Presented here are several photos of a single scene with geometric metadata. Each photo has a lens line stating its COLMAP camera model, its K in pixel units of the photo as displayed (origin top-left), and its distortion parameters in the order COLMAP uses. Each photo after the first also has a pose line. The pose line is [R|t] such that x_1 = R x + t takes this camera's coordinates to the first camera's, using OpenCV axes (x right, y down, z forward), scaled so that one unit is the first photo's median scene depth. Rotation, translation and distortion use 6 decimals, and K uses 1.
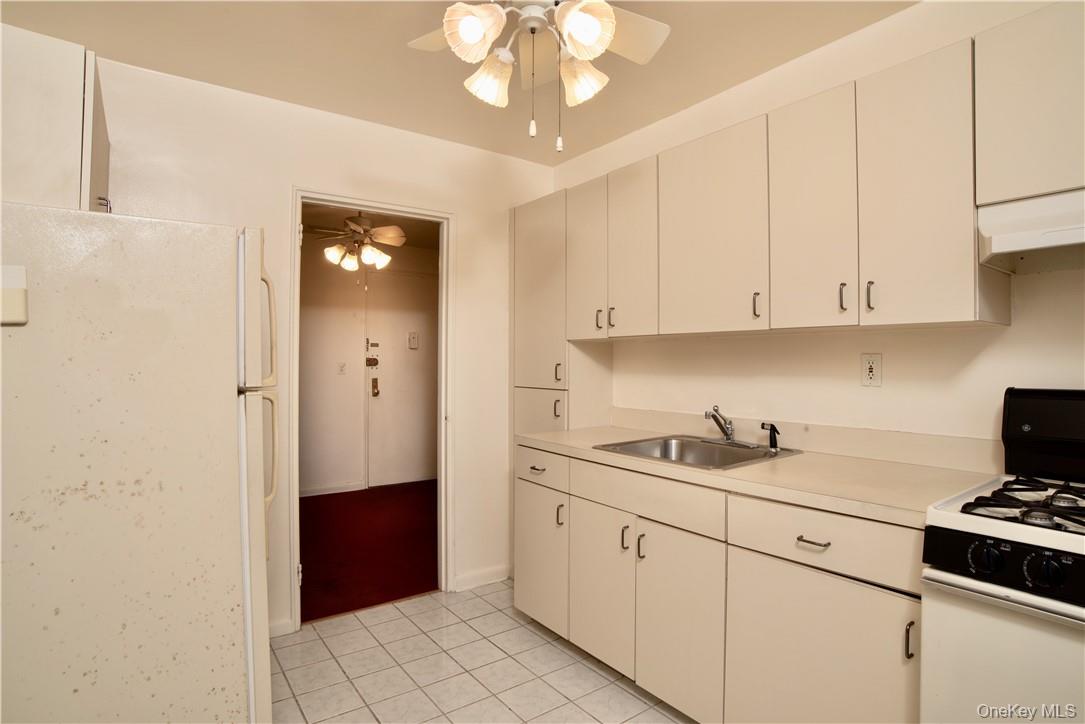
lens RADIAL K [[548.9, 0, 548.4], [0, 548.9, 358.2], [0, 0, 1]] dist [-0.100745, 0.047165]
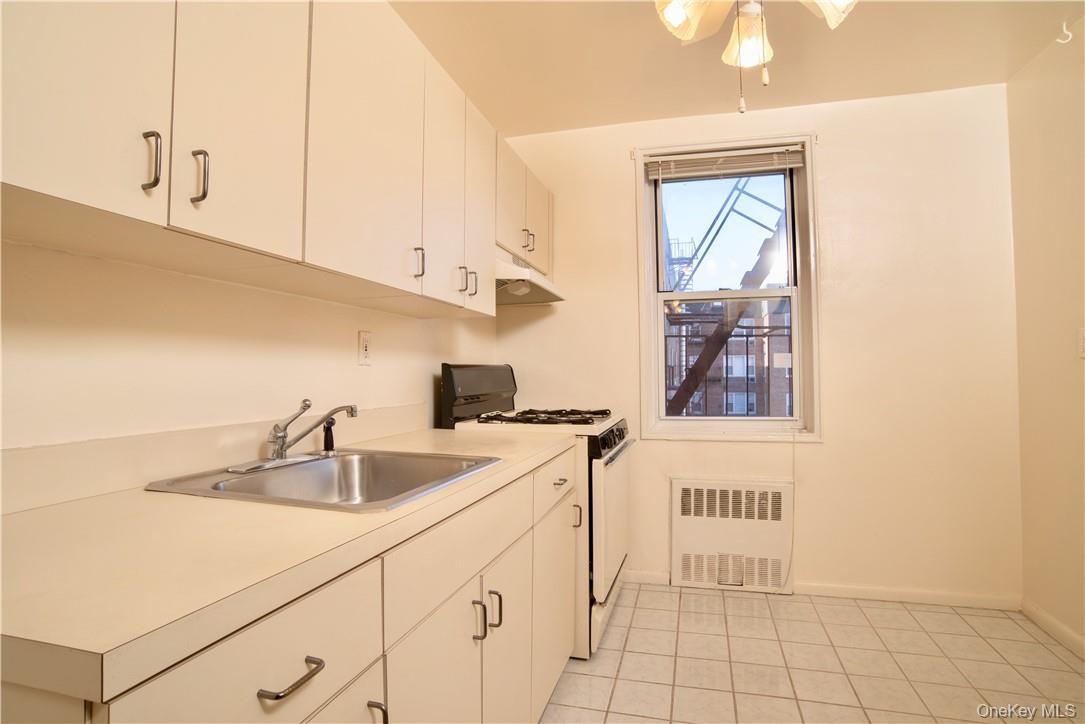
lens RADIAL K [[548.9, 0, 548.4], [0, 548.9, 358.2], [0, 0, 1]] dist [-0.100745, 0.047165]
pose [[-0.598918, 0.022115, 0.800505, -0.396762], [-0.006458, 0.999453, -0.032443, 0.073037], [-0.800784, -0.024600, -0.598448, 1.383862]]
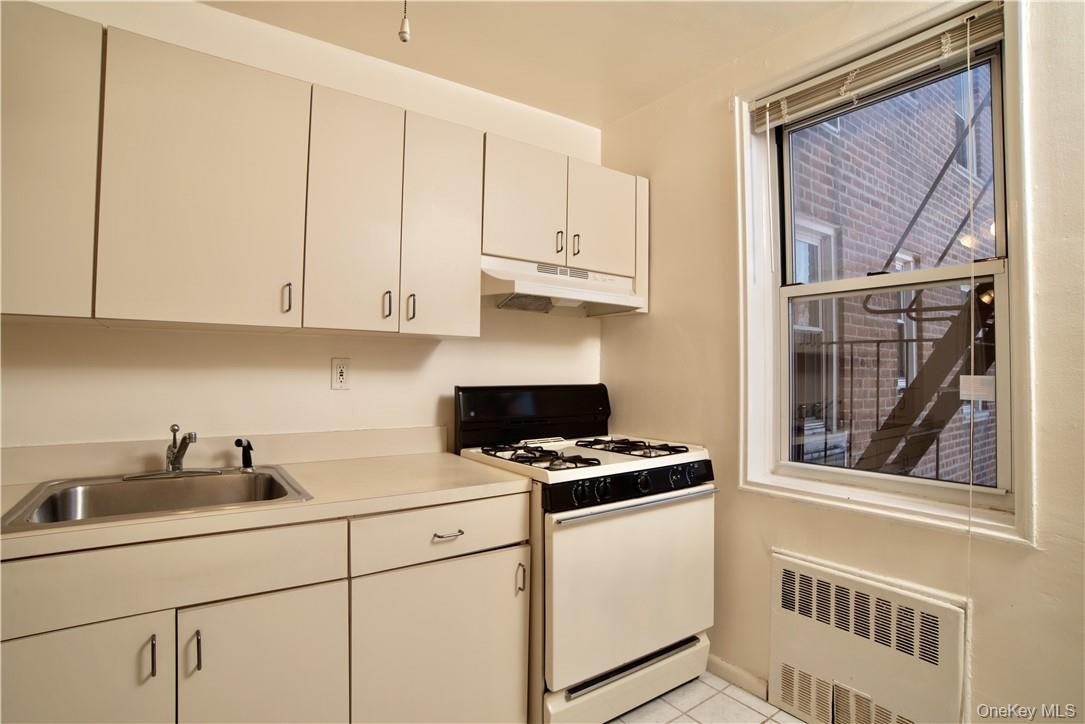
lens RADIAL K [[548.9, 0, 548.4], [0, 548.9, 358.2], [0, 0, 1]] dist [-0.100745, 0.047165]
pose [[0.033059, 0.023436, 0.999179, -0.451413], [-0.019352, 0.999553, -0.022804, 0.008797], [-0.999266, -0.018582, 0.033498, 0.587139]]
